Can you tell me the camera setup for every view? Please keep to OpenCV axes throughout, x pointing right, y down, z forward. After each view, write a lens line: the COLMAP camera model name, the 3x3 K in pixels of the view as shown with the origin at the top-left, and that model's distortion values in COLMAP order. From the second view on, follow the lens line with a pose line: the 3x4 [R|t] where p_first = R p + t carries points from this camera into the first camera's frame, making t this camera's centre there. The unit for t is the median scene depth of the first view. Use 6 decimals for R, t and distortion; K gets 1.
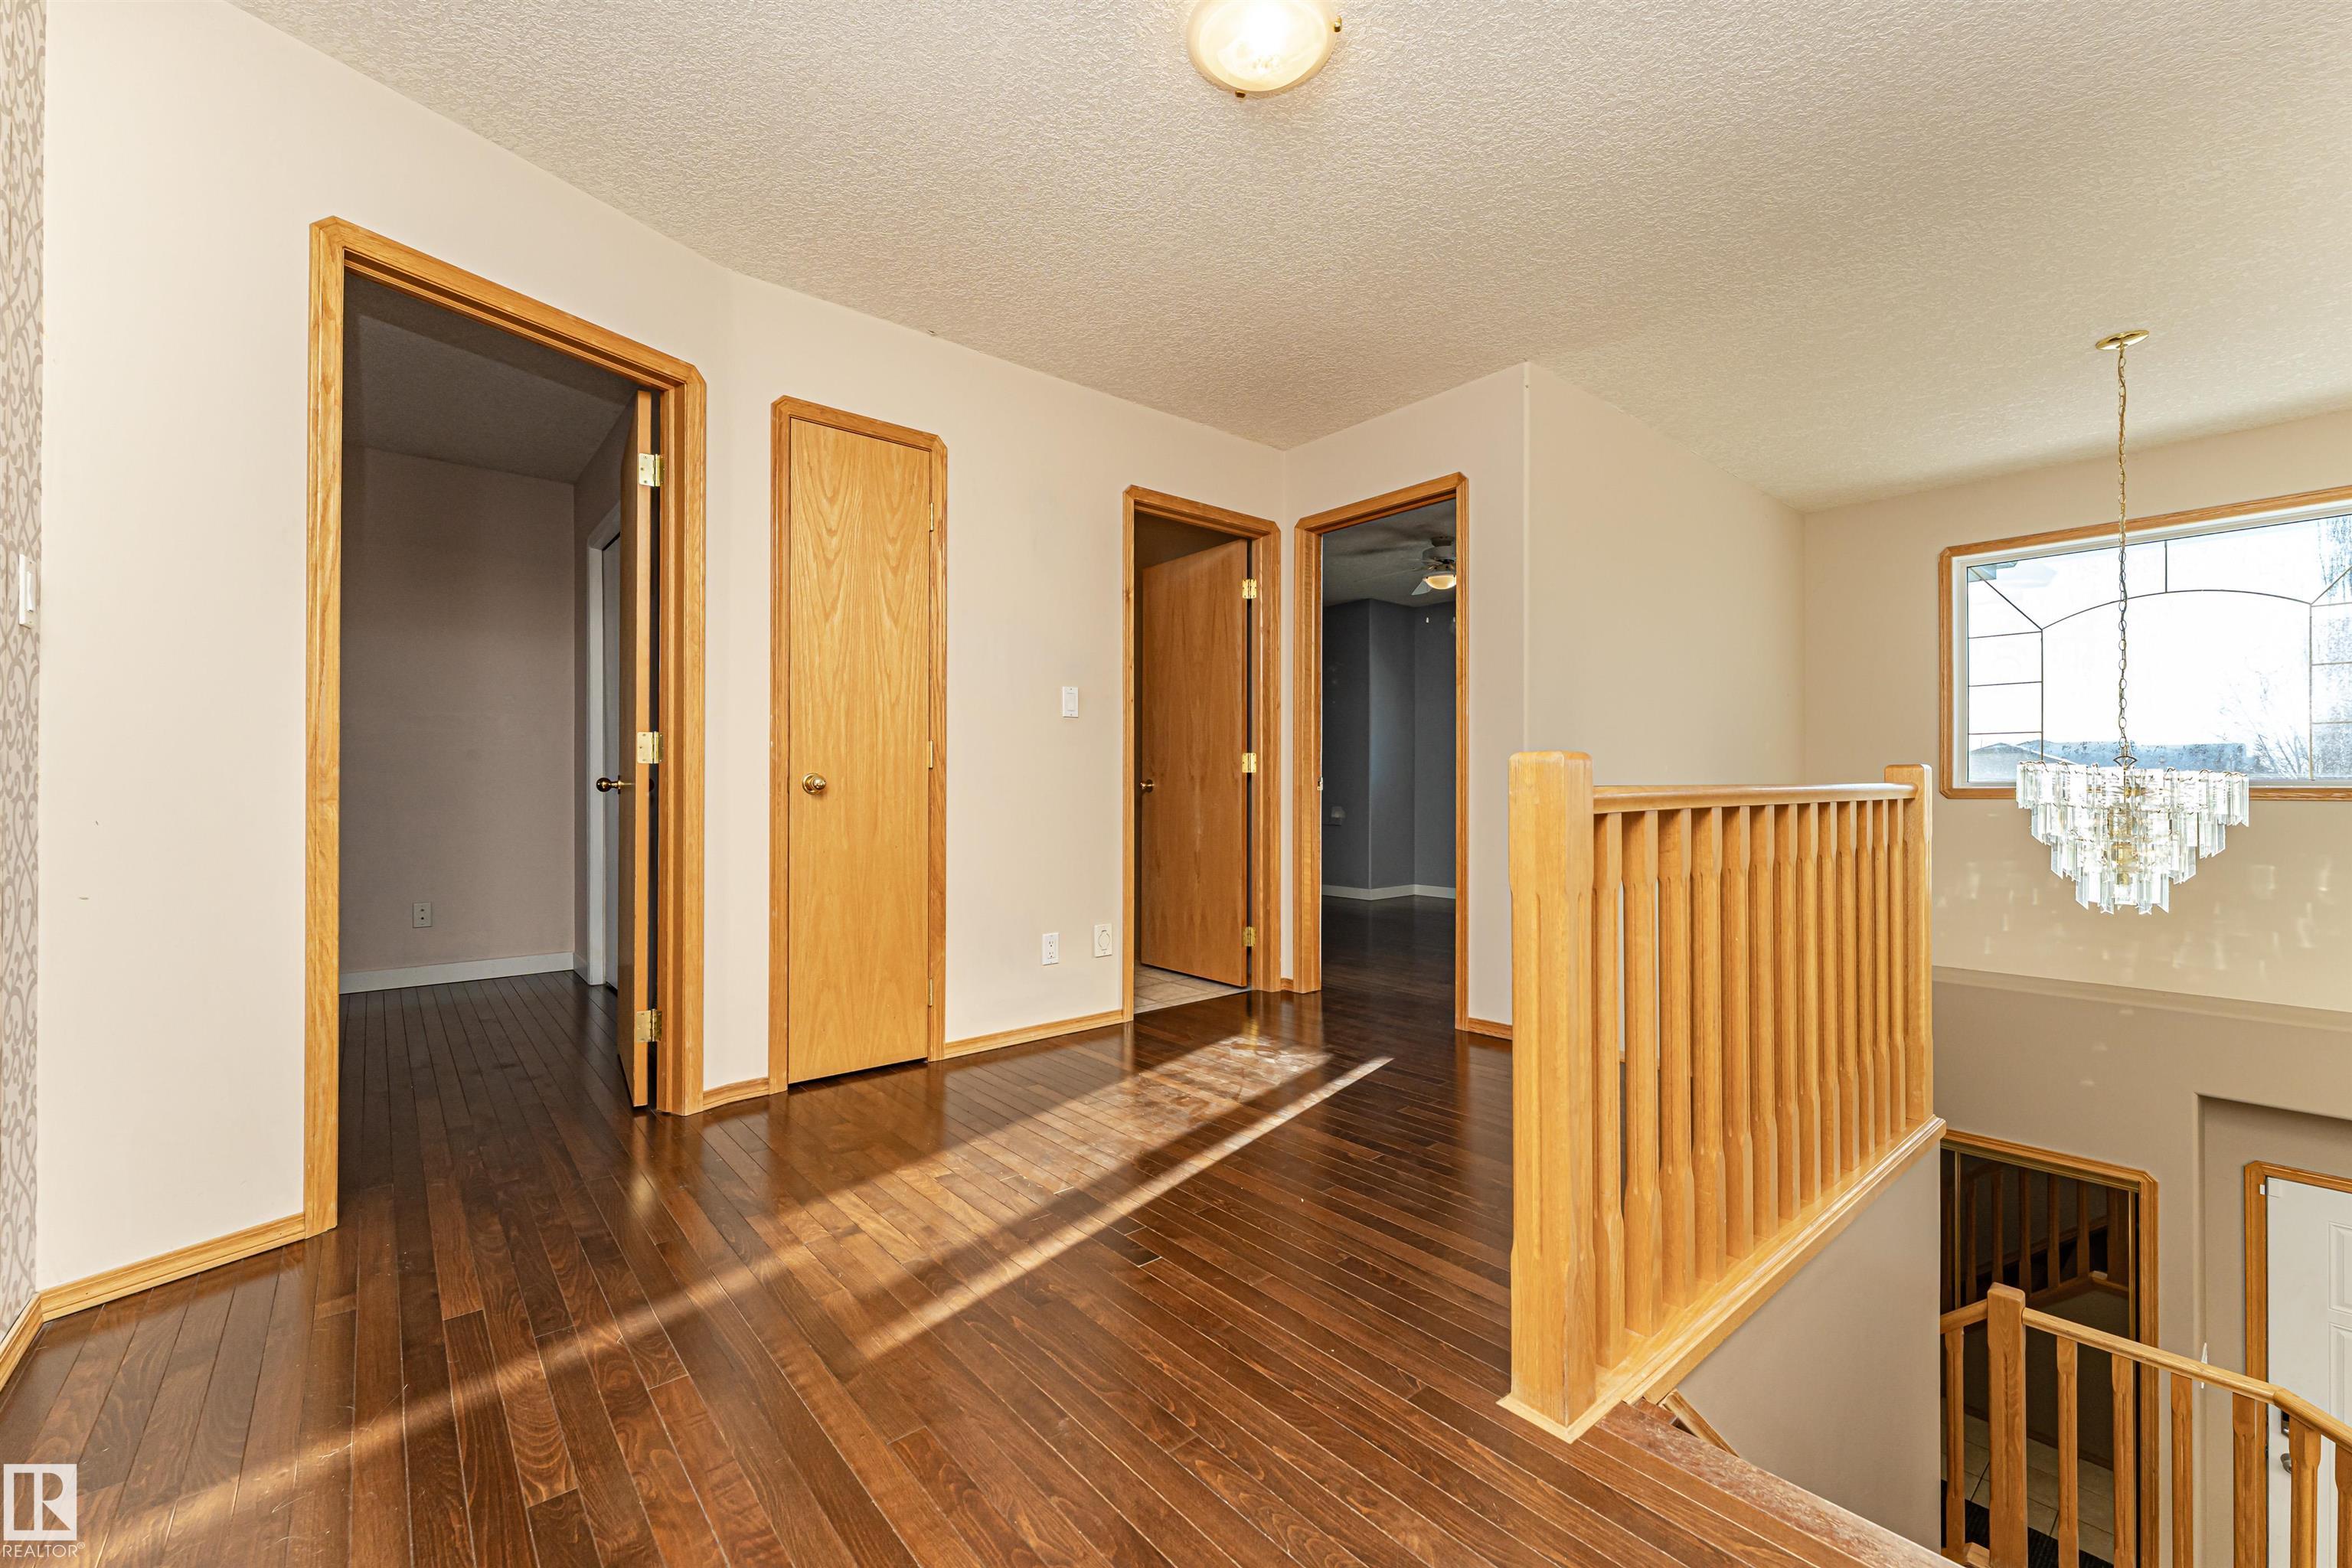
lens RADIAL K [[952.0, 0, 1175.6], [0, 952.0, 781.3], [0, 0, 1]] dist [-0.000028, -0.000009]
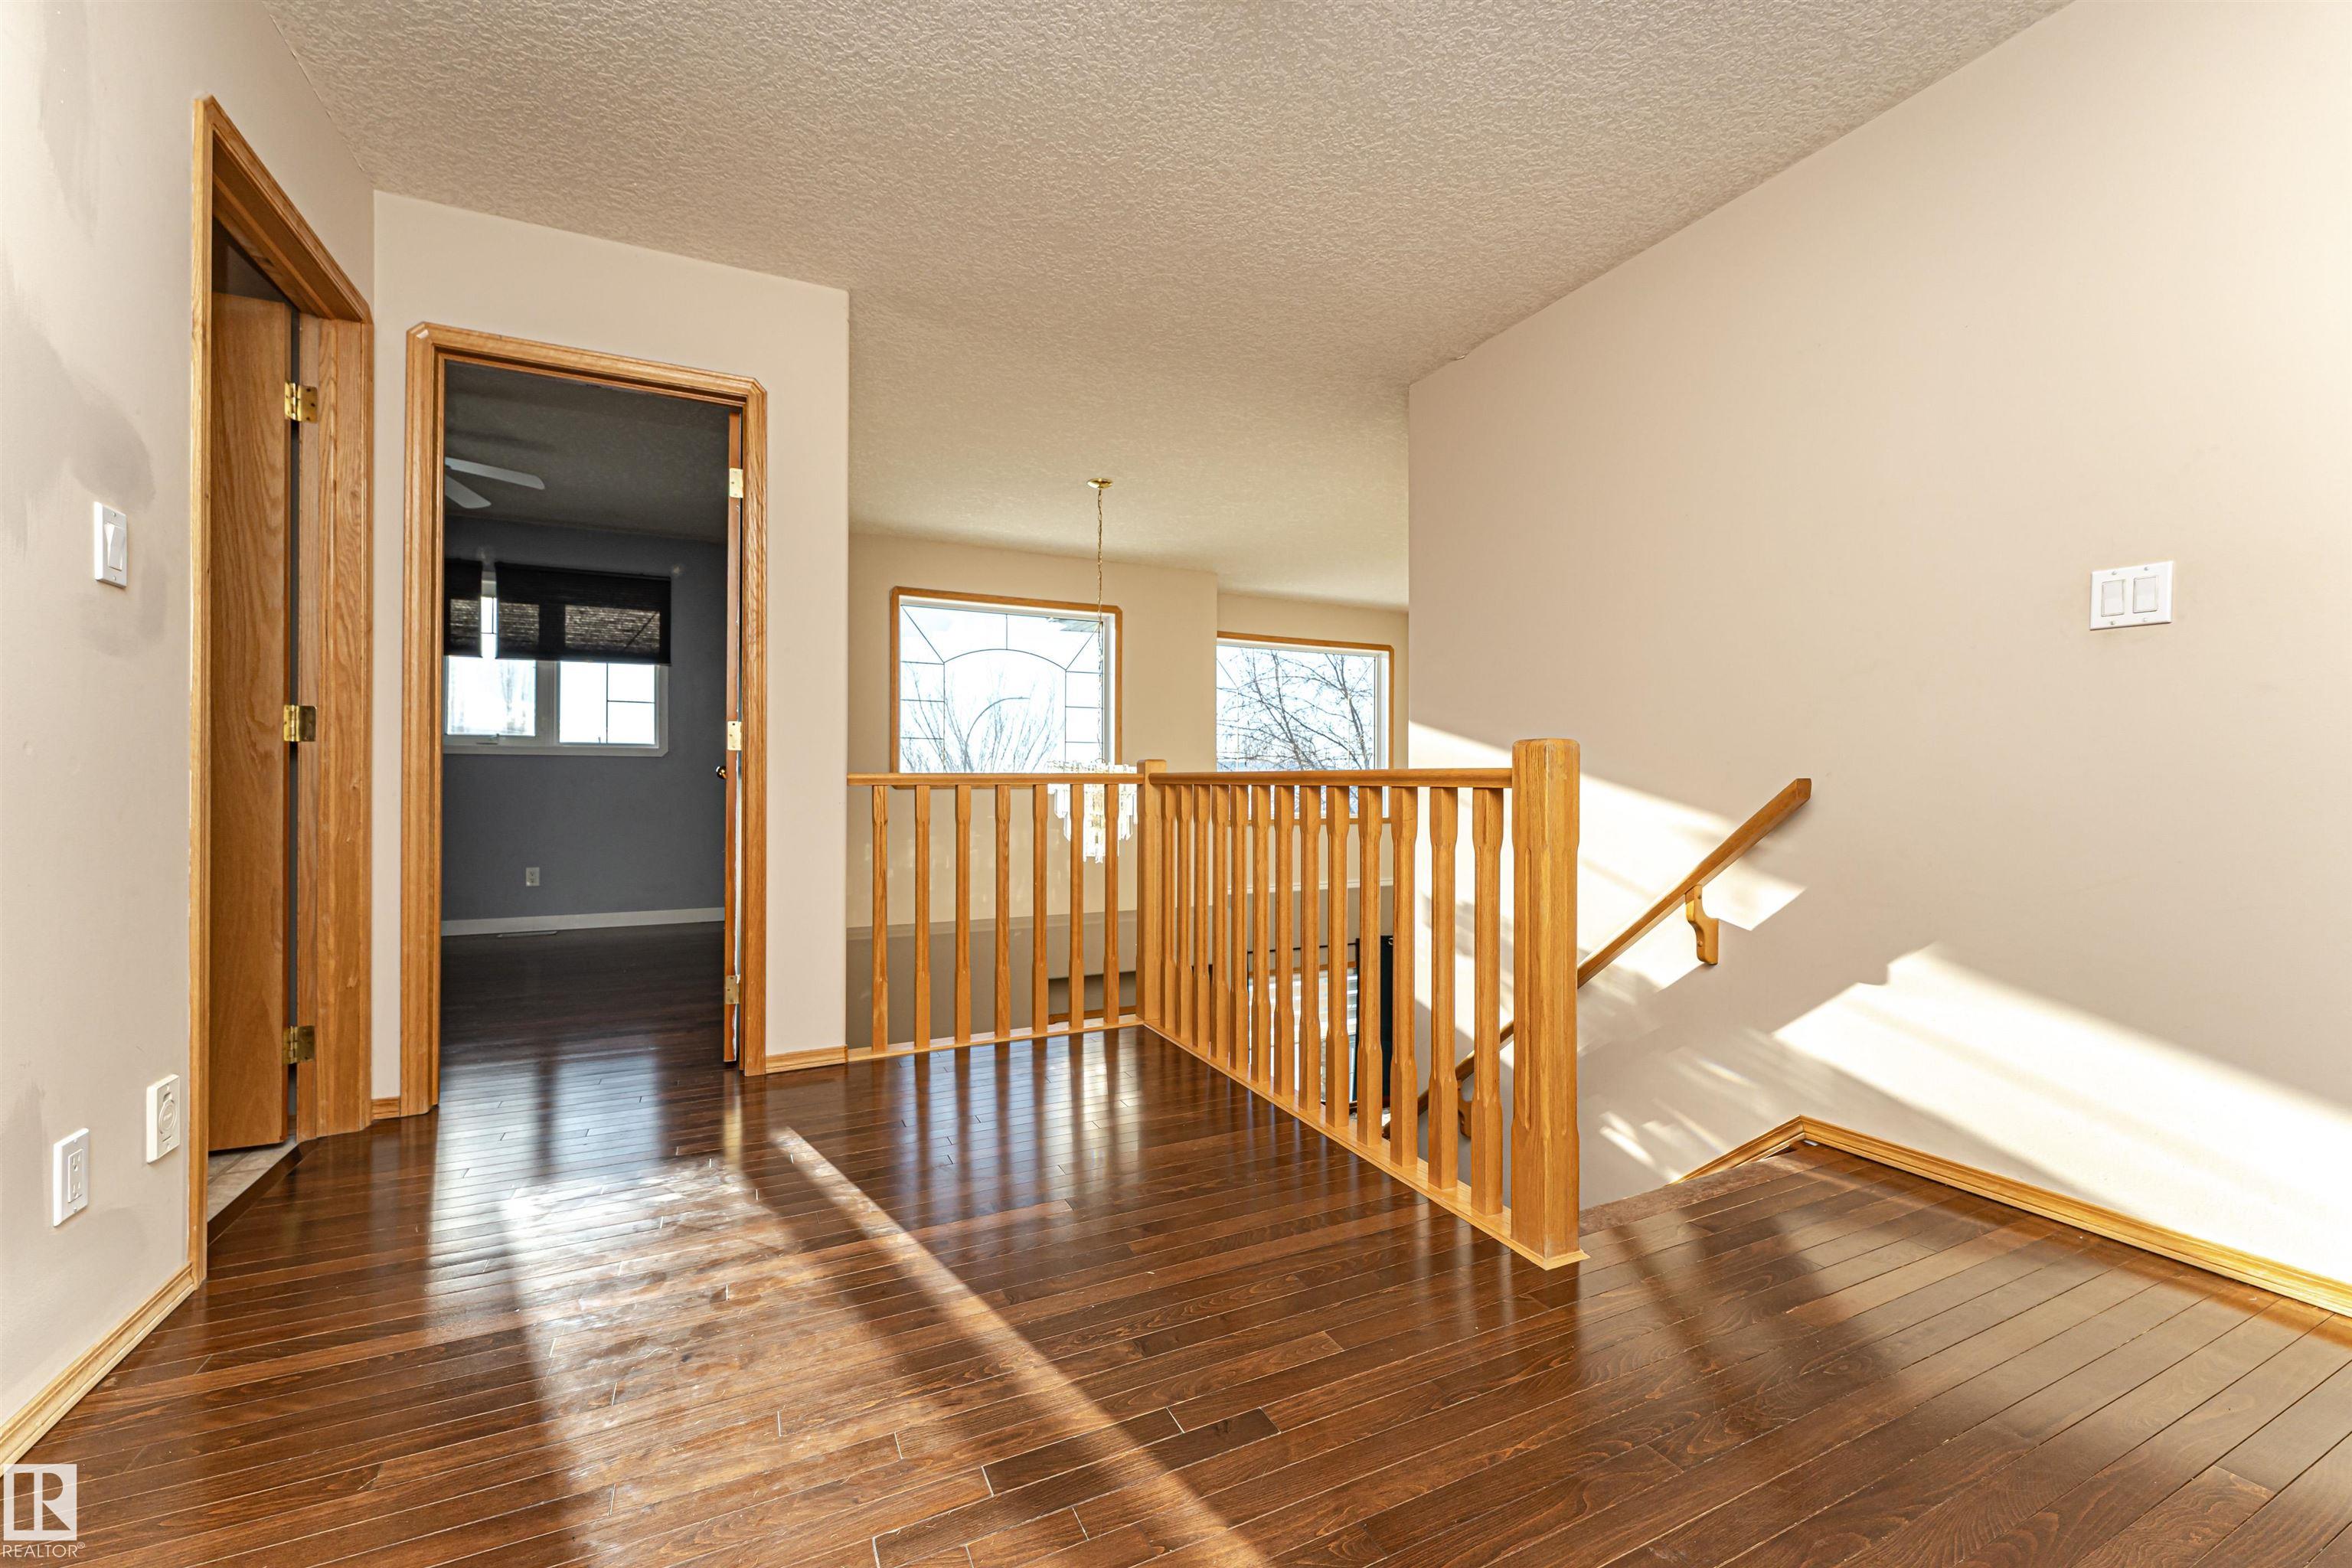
lens RADIAL K [[932.7, 0, 1186.8], [0, 932.7, 777.6], [0, 0, 1]] dist [0.000055, -0.000308]
pose [[0.249160, 0.008455, 0.968425, -0.463992], [-0.007011, 0.999951, -0.006927, 0.016689], [-0.968437, -0.005064, 0.249207, 0.566280]]
